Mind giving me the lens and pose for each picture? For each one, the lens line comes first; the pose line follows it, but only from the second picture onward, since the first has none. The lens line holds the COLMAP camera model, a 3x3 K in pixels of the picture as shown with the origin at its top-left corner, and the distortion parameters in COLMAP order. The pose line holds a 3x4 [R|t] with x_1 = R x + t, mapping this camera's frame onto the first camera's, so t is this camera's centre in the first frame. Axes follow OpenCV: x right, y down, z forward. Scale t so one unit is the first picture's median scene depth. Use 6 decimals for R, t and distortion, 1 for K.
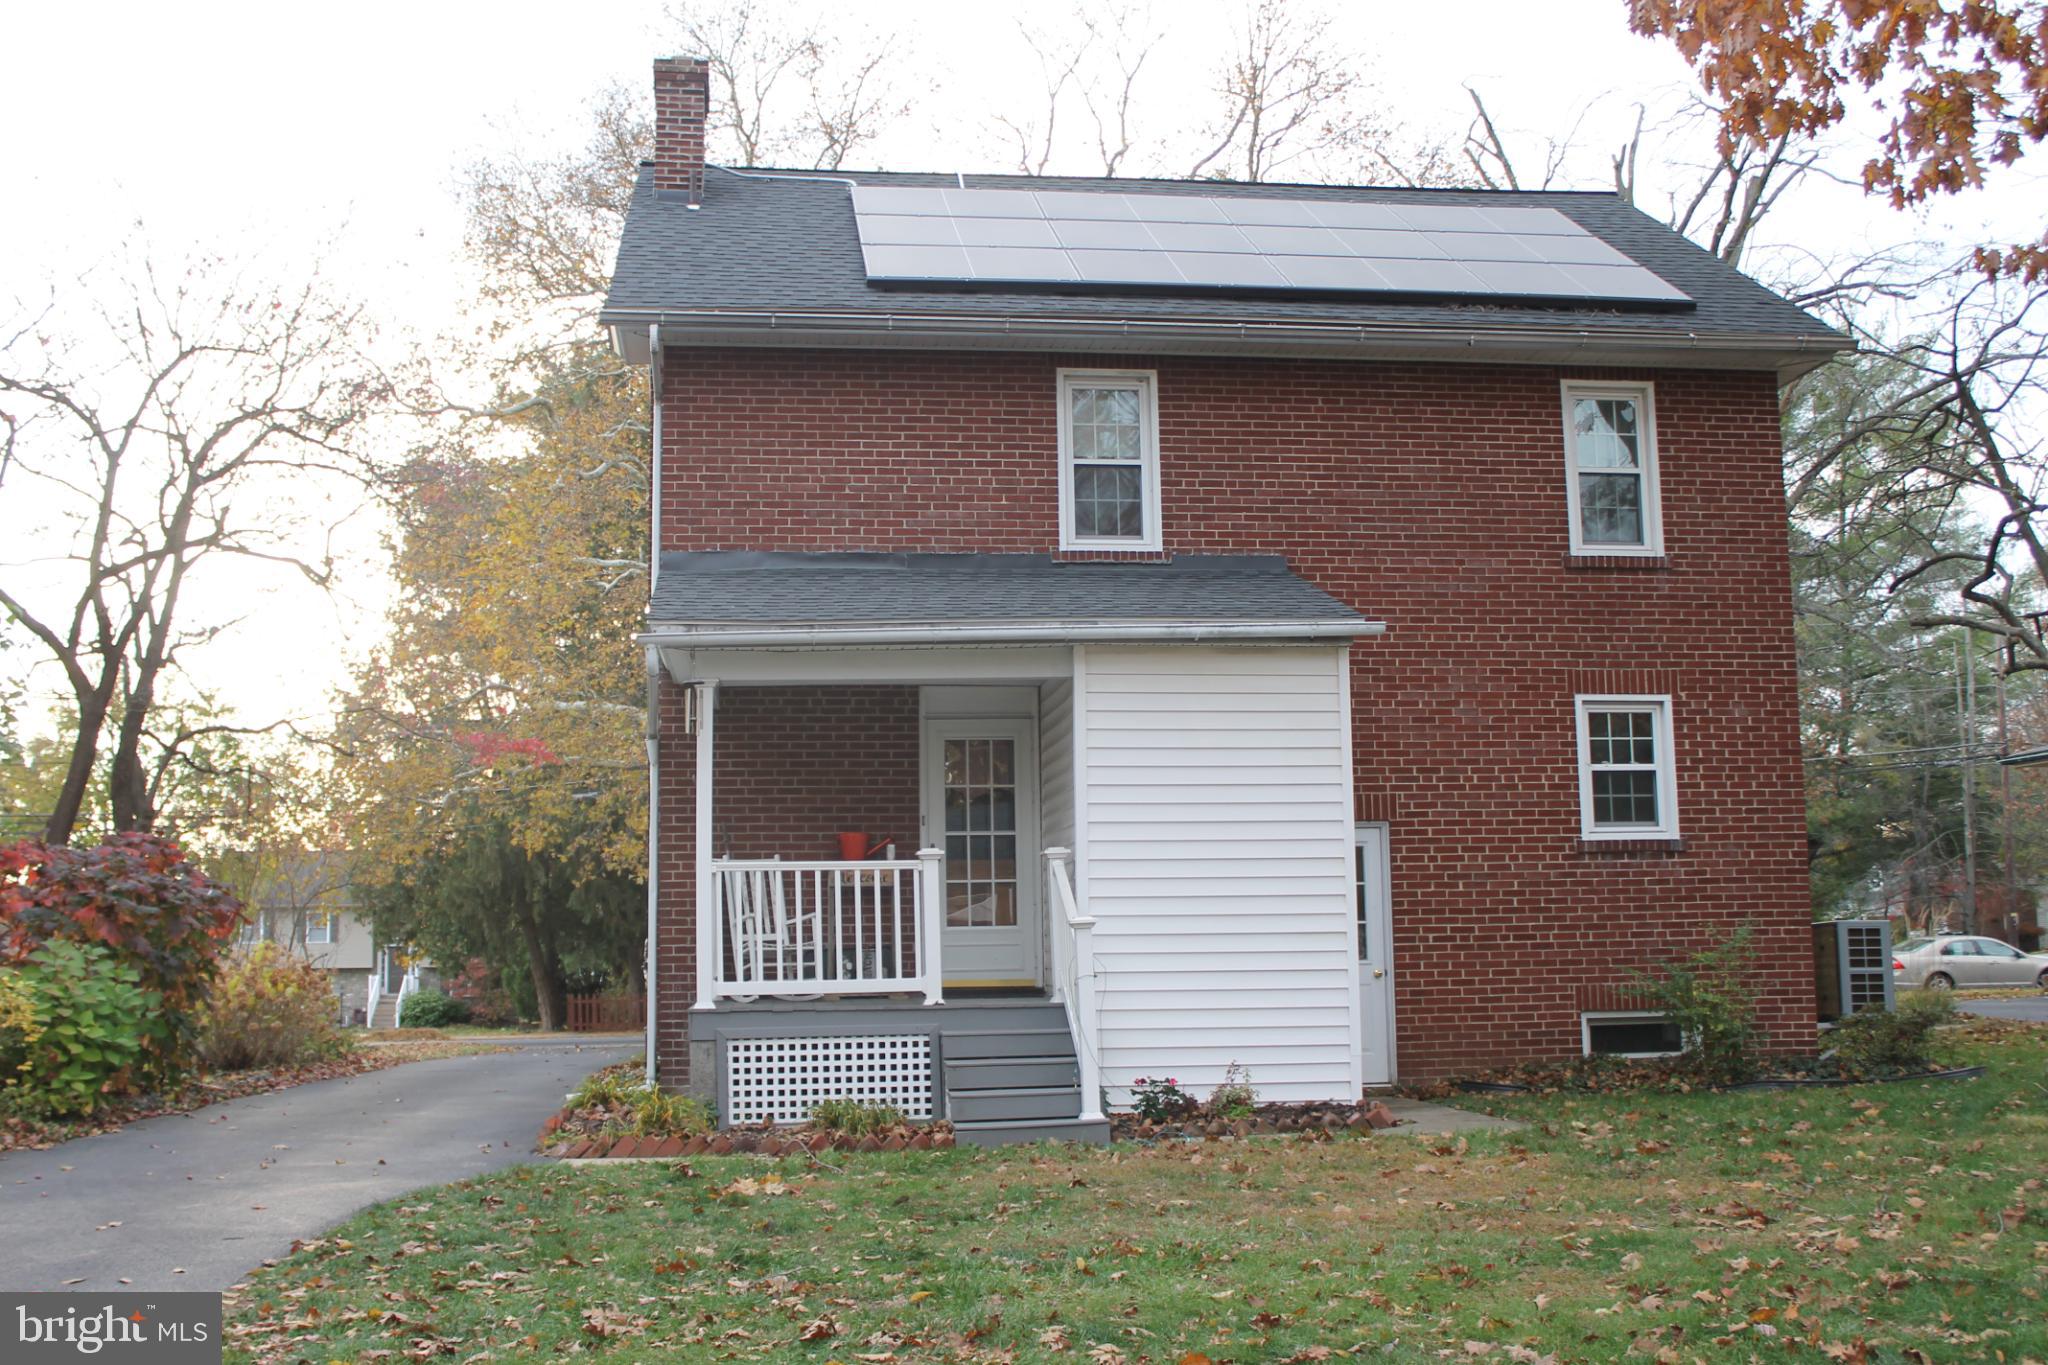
lens RADIAL K [[2095.8, 0, 1024.0], [0, 2095.8, 682.5], [0, 0, 1]] dist [-0.070837, 0.034638]
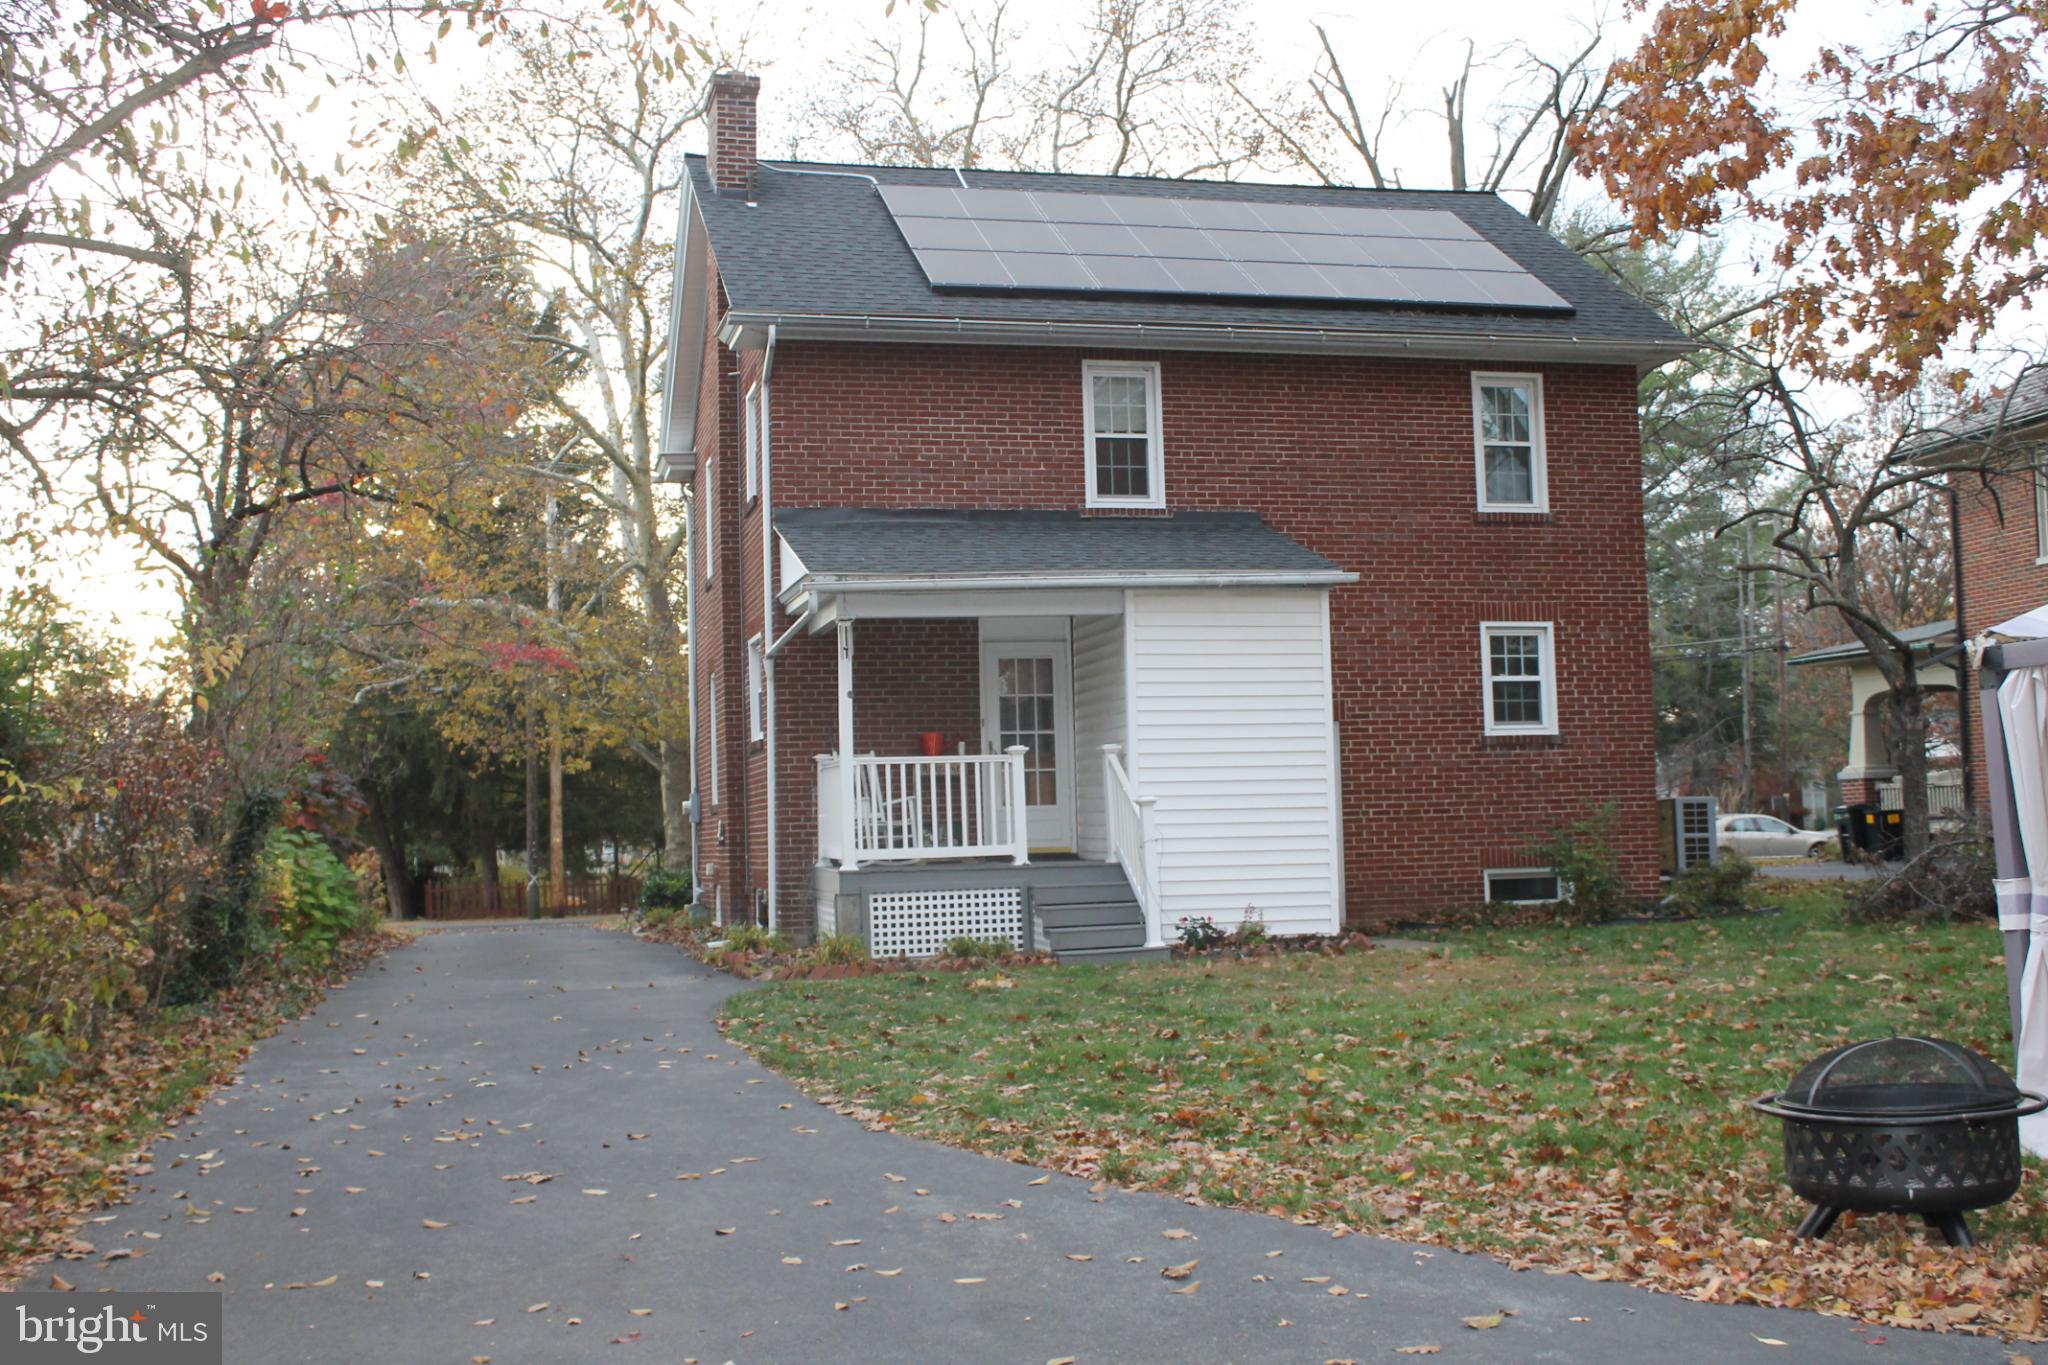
lens RADIAL K [[2248.0, 0, 1024.0], [0, 2248.0, 682.5], [0, 0, 1]] dist [-0.051467, -0.008378]
pose [[0.992619, -0.002787, 0.121242, -0.182029], [-0.004114, 0.998387, 0.056633, -0.034178], [-0.121204, -0.056714, 0.991006, -0.332892]]
